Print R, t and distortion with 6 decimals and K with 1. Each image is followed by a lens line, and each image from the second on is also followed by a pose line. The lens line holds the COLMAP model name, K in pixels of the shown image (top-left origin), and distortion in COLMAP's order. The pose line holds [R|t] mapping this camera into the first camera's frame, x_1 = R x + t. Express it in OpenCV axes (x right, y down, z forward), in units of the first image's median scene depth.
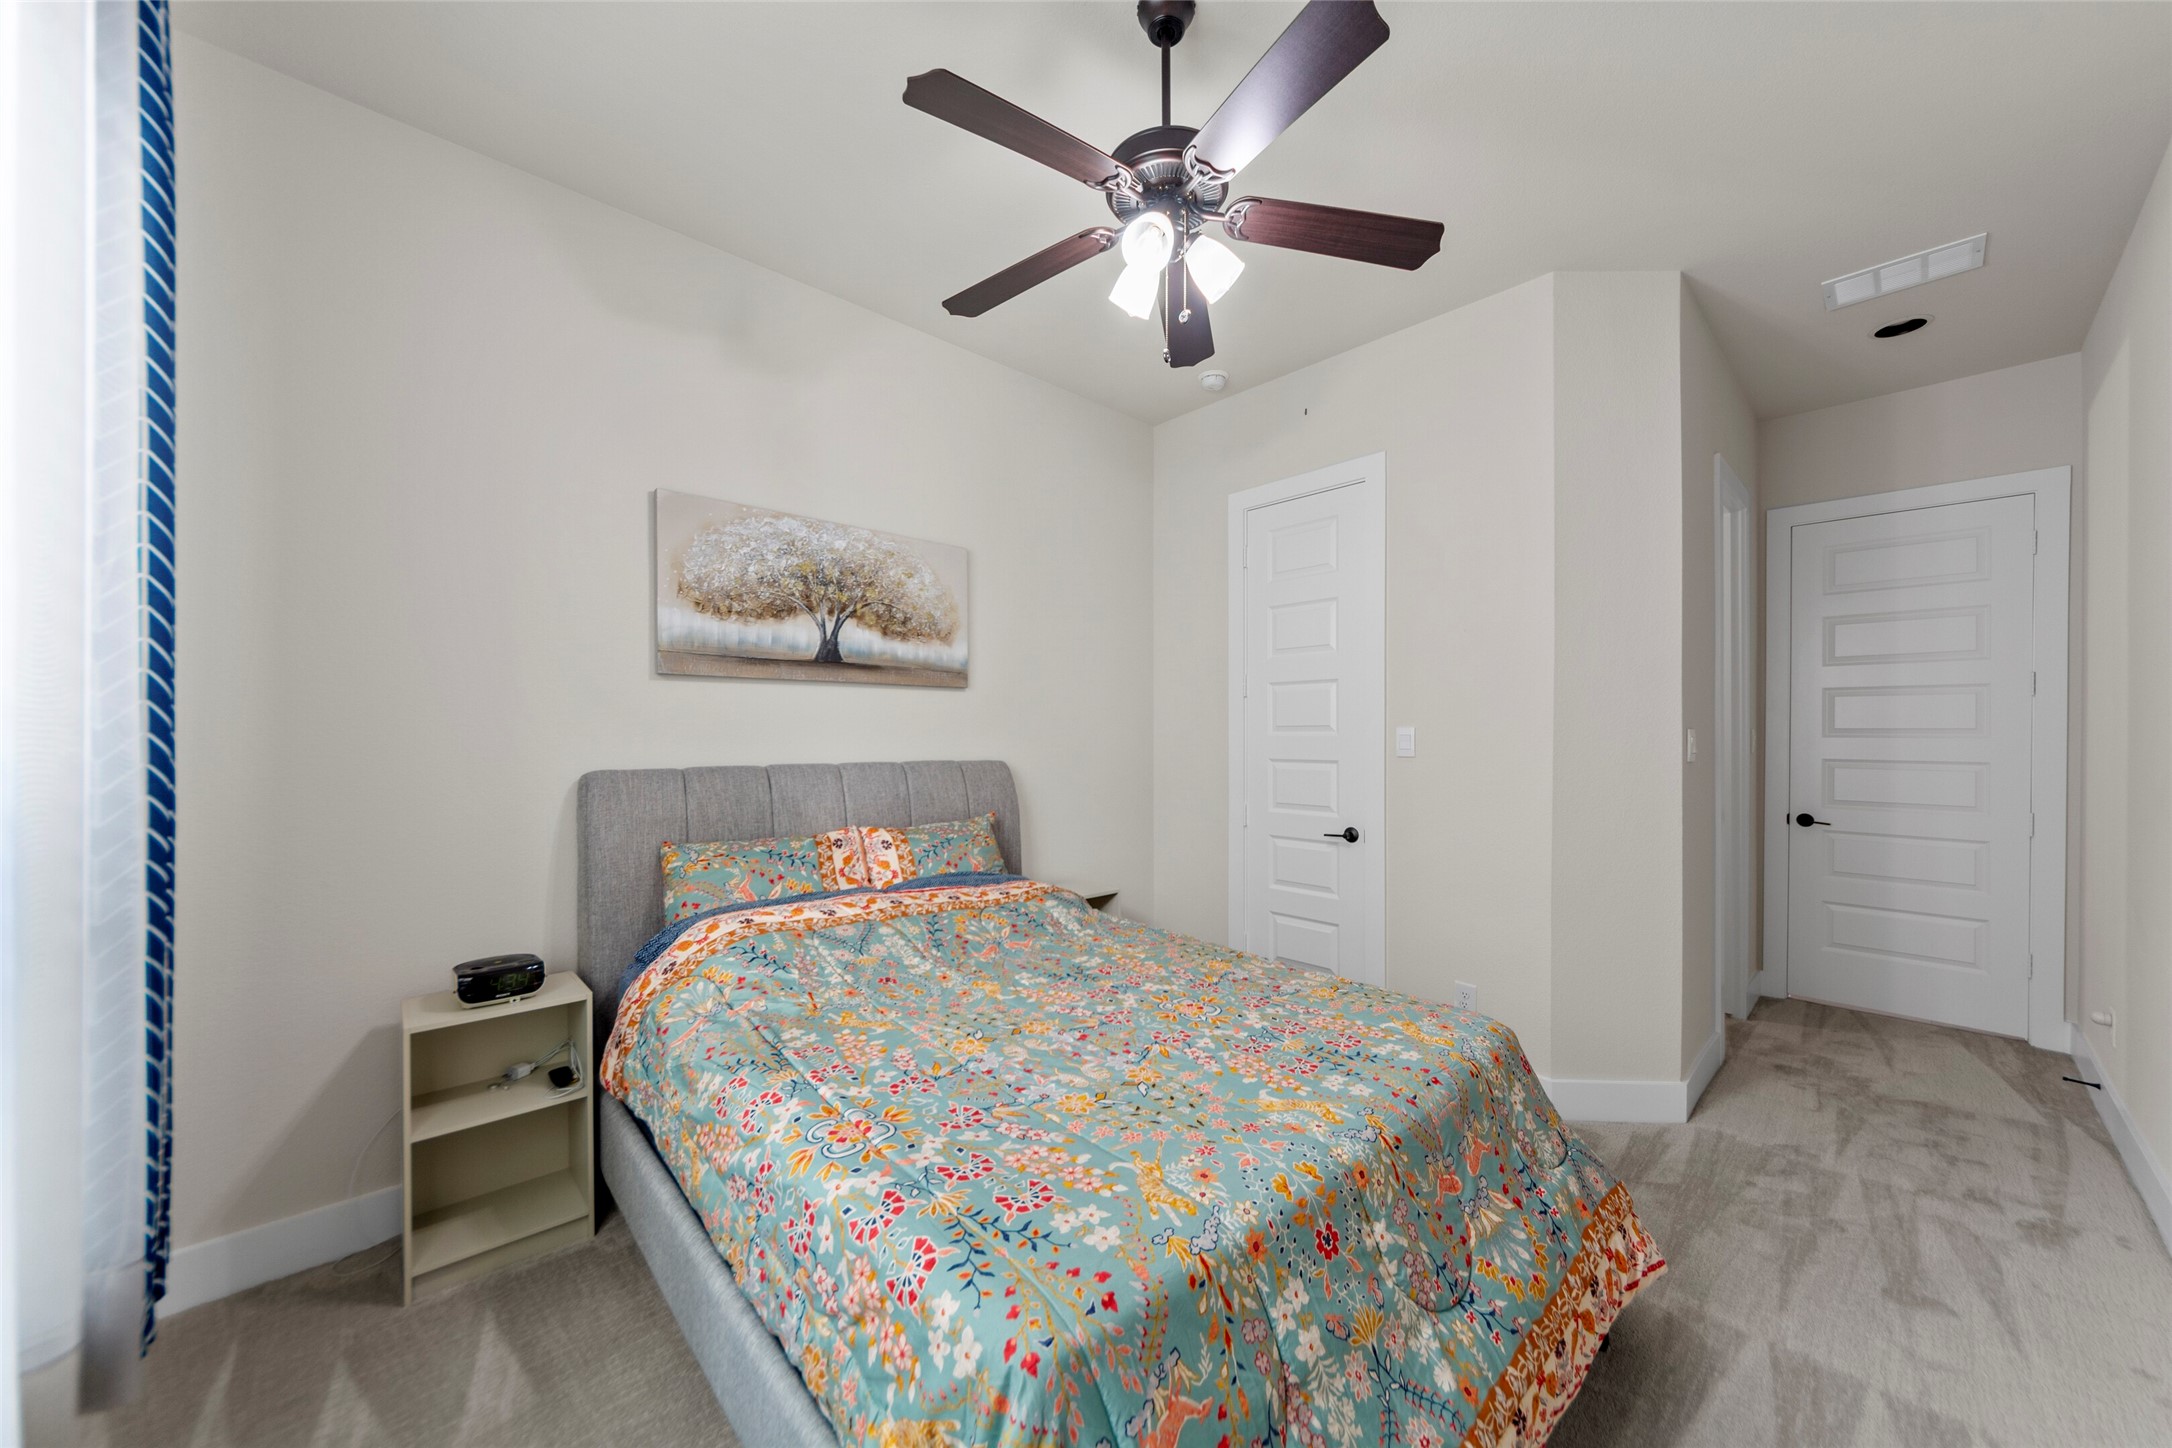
lens RADIAL K [[770.8, 0, 1090.6], [0, 770.8, 733.0], [0, 0, 1]] dist [-0.000844, 0.000069]
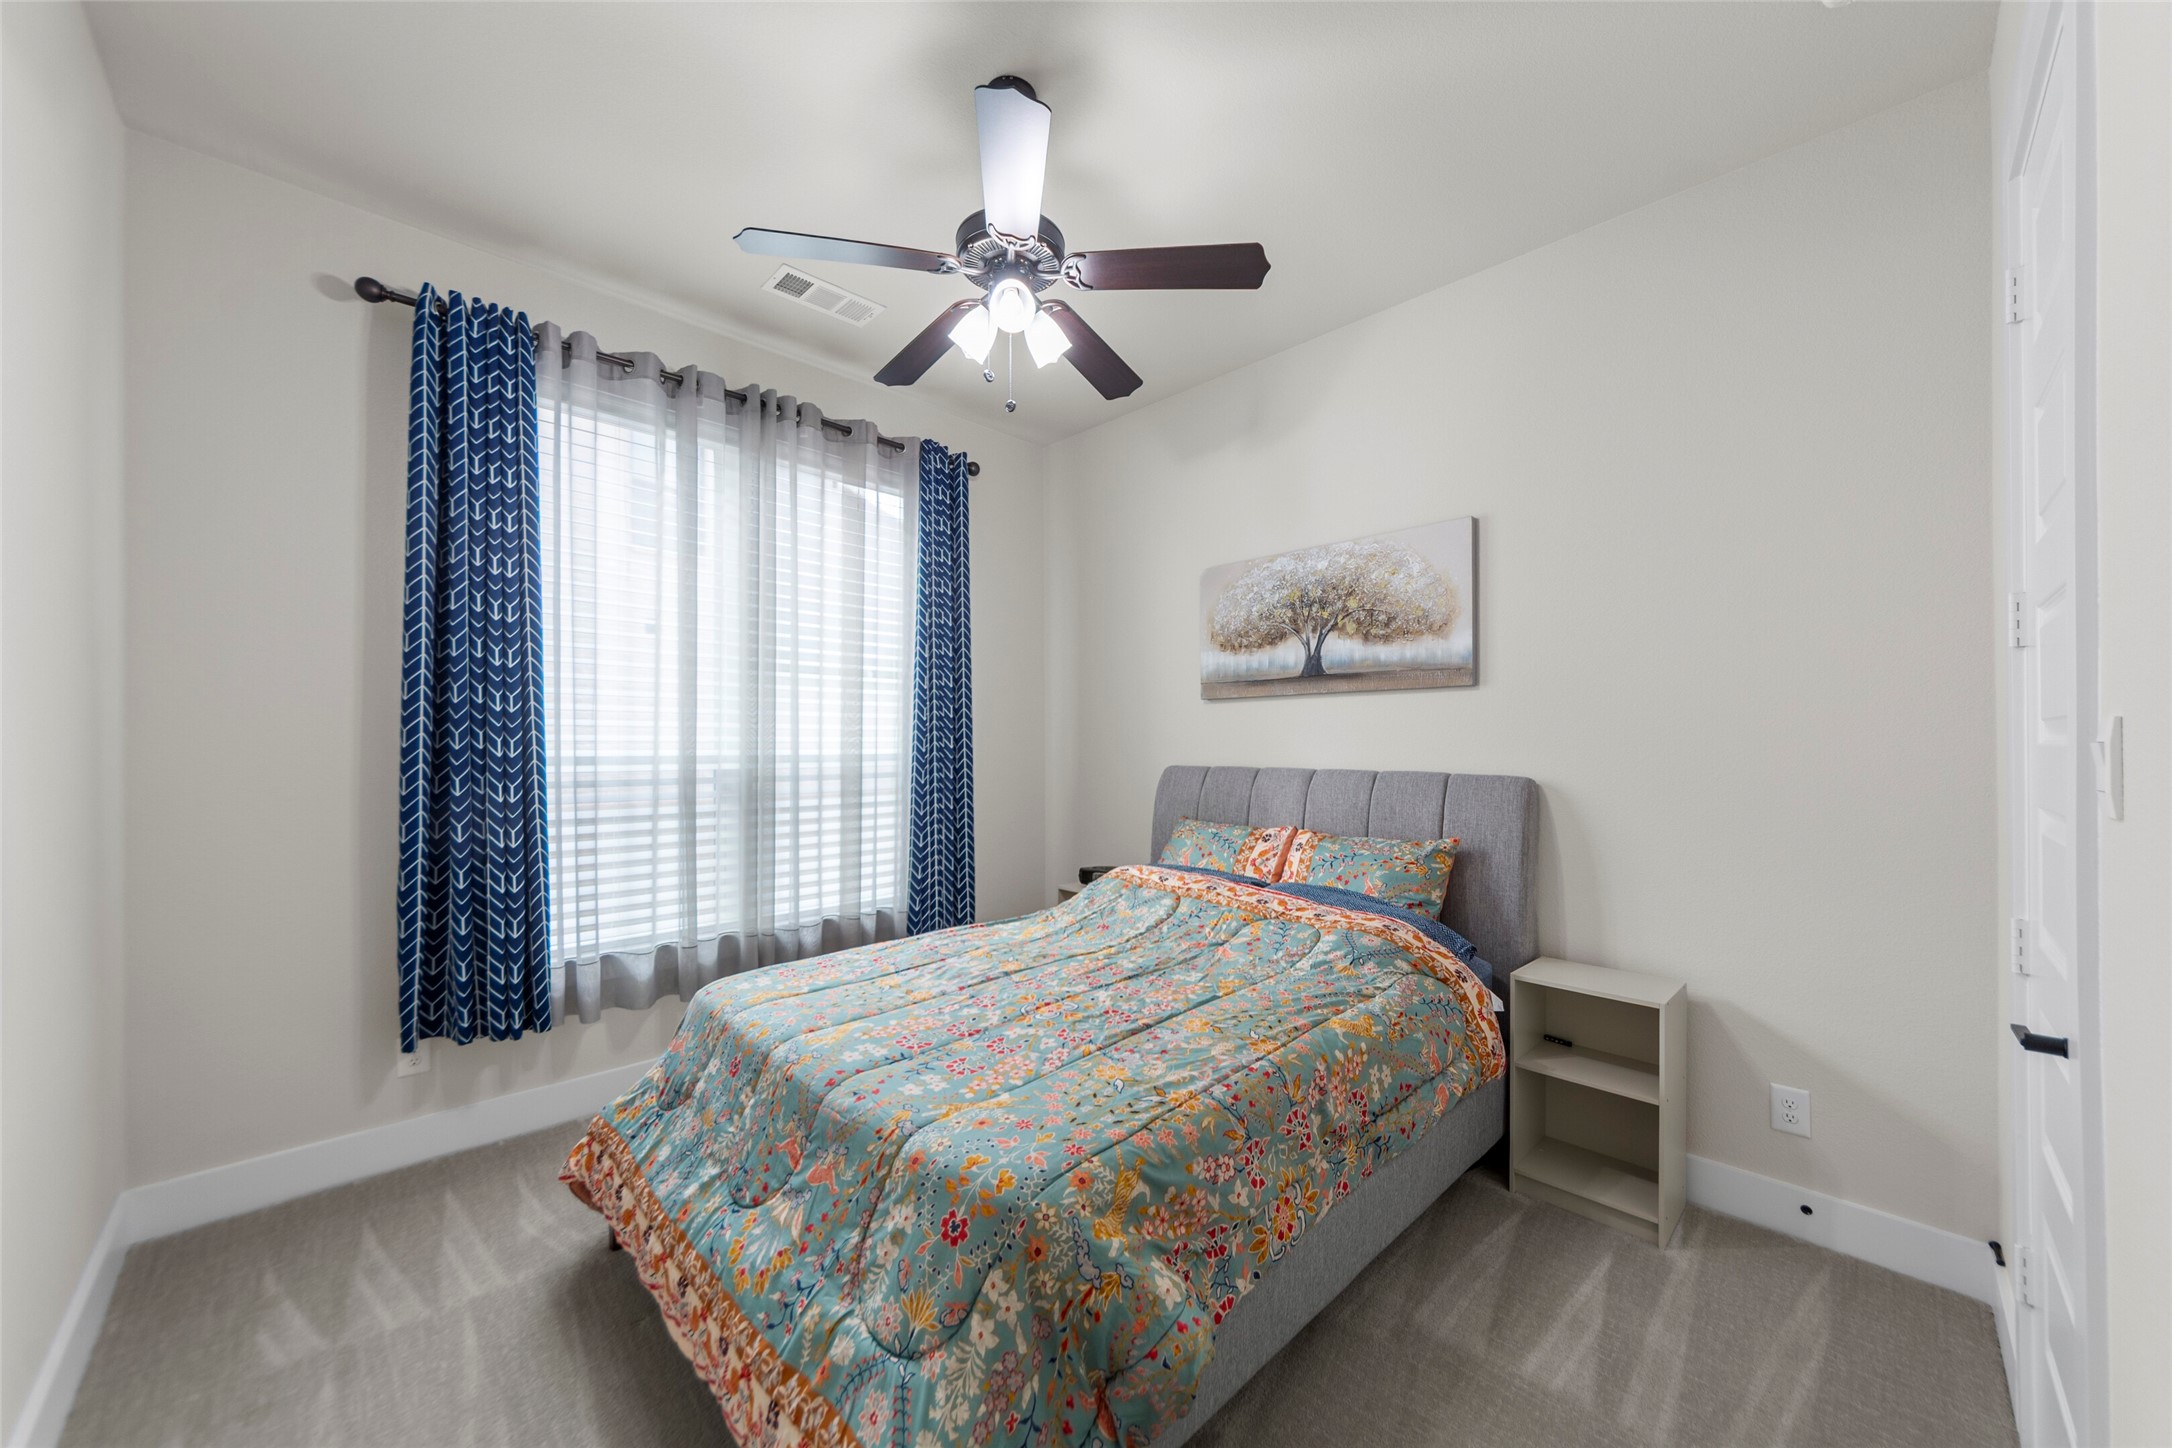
lens RADIAL K [[770.8, 0, 1090.6], [0, 770.8, 733.0], [0, 0, 1]] dist [-0.000844, 0.000069]
pose [[0.008876, -0.010835, -0.999902, 0.758305], [0.002818, 0.999938, -0.010810, 0.000035], [0.999957, -0.002721, 0.008906, 0.681924]]
